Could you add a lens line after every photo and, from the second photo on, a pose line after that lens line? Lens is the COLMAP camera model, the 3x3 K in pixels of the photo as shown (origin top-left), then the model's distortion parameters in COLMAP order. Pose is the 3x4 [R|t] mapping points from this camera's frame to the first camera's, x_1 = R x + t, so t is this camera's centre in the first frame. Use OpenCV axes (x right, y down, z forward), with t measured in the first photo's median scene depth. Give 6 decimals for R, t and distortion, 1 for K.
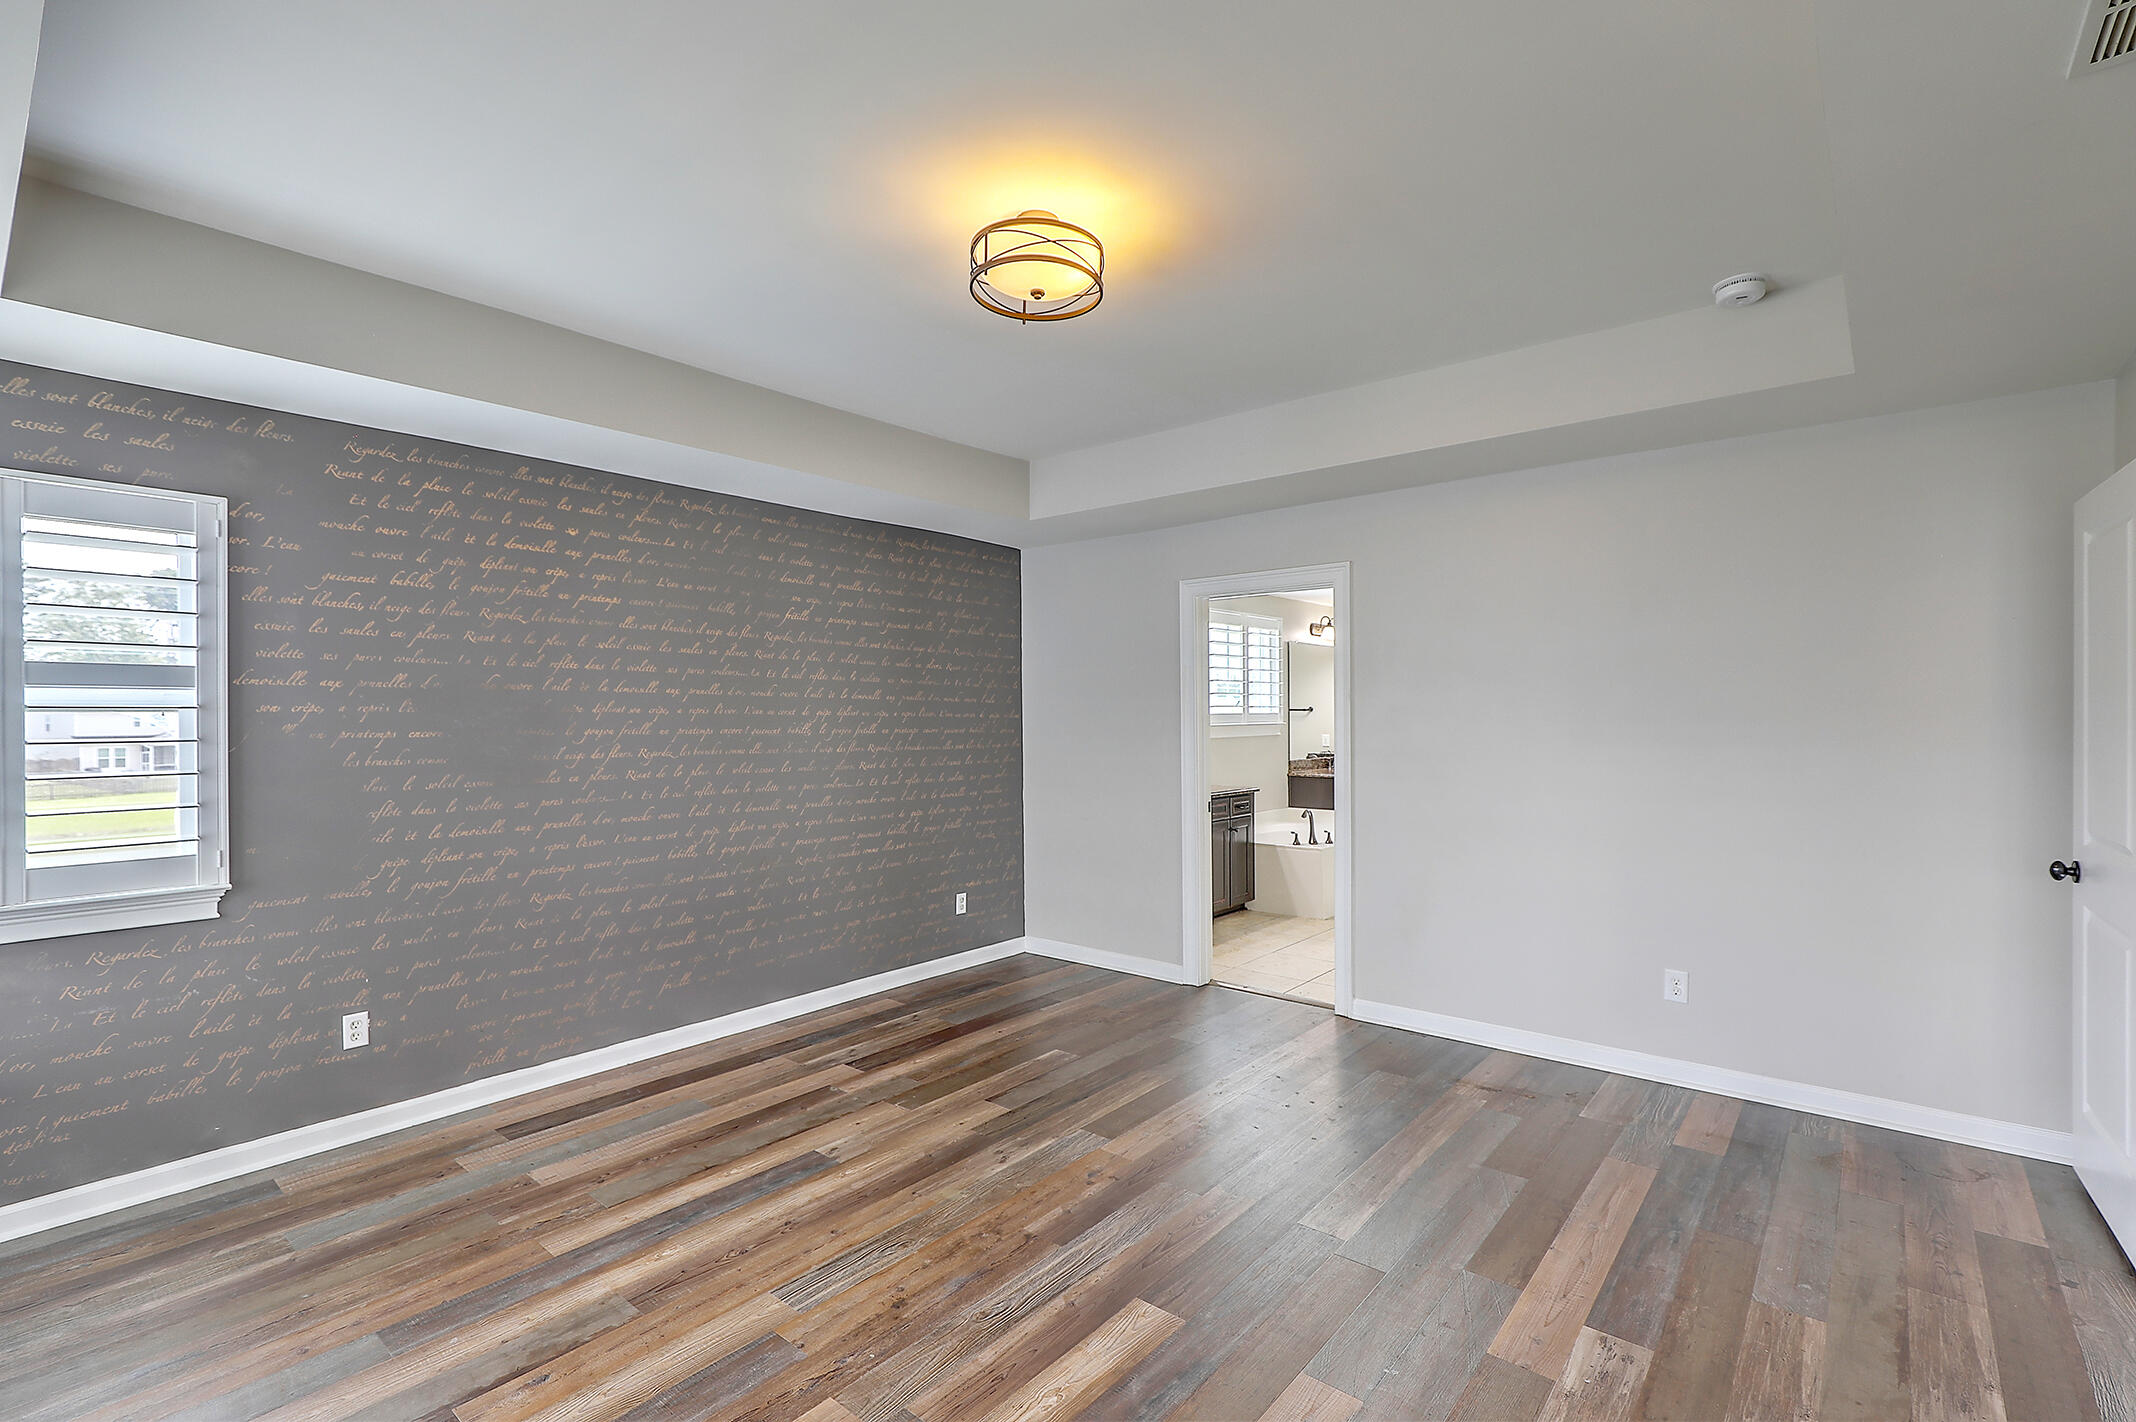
lens RADIAL K [[960.8, 0, 1077.8], [0, 960.8, 719.5], [0, 0, 1]] dist [0.001110, 0.000194]
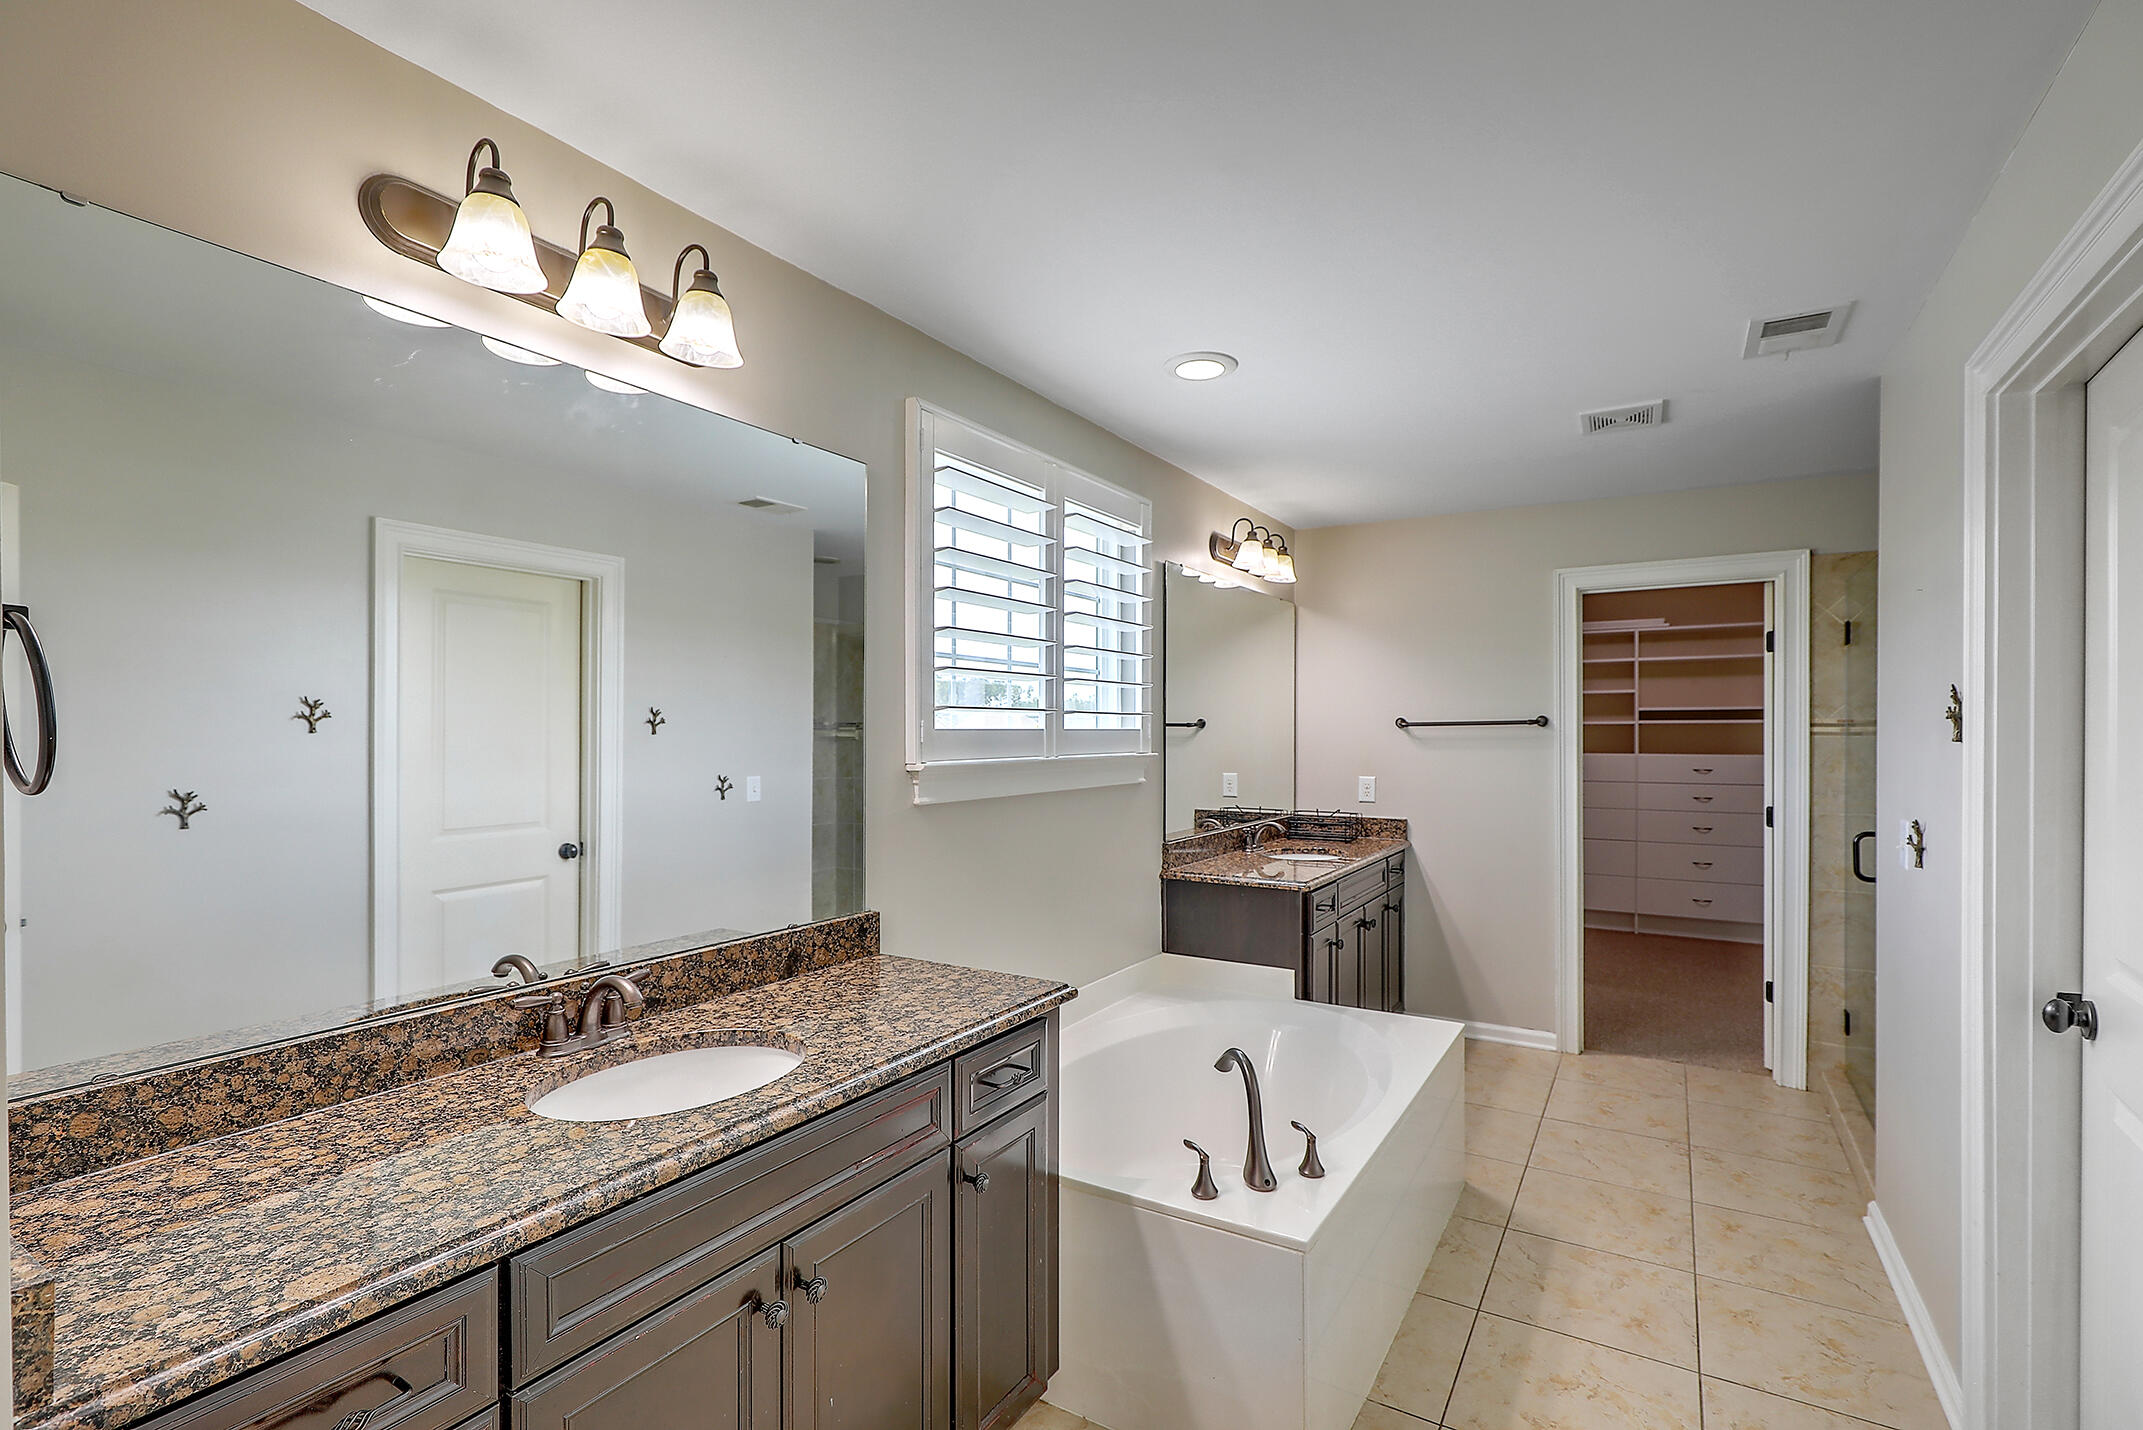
lens RADIAL K [[964.0, 0, 1081.3], [0, 964.0, 723.5], [0, 0, 1]] dist [0.001110, 0.000194]
pose [[0.989478, 0.008127, 0.144454, 0.132035], [-0.004985, 0.999743, -0.022095, -0.000626], [-0.144597, 0.021143, 0.989265, 0.634672]]
